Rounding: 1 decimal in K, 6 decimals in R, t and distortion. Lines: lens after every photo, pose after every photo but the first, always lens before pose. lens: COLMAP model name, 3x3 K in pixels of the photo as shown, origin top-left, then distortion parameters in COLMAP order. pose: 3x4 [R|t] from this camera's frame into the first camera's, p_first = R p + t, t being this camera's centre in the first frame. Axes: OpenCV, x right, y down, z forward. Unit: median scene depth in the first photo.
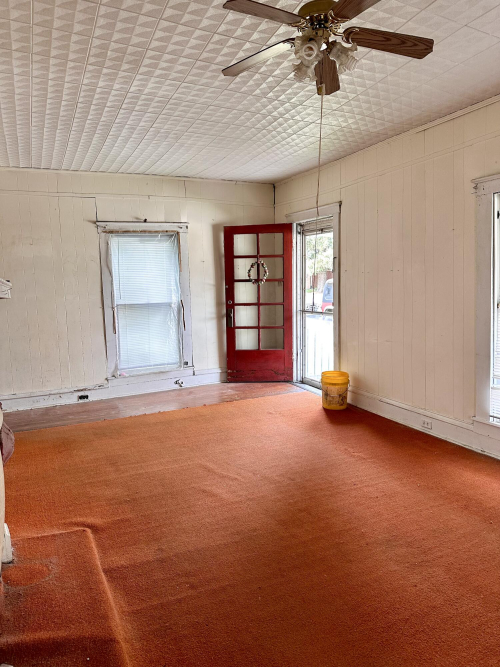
lens RADIAL K [[461.7, 0, 250.9], [0, 461.7, 334.5], [0, 0, 1]] dist [0.033352, -0.011780]
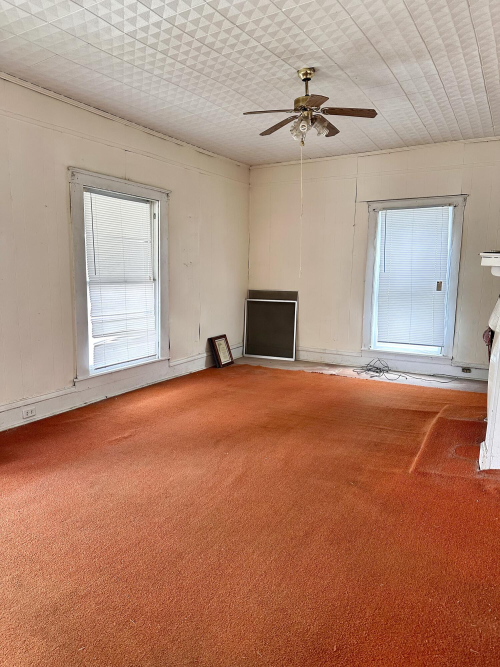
lens RADIAL K [[461.7, 0, 250.9], [0, 461.7, 332.5], [0, 0, 1]] dist [0.033352, -0.011780]
pose [[-0.566501, -0.100739, 0.817880, -0.681768], [0.093673, 0.978194, 0.185367, -0.103841], [-0.818720, 0.181624, -0.544712, 1.255713]]
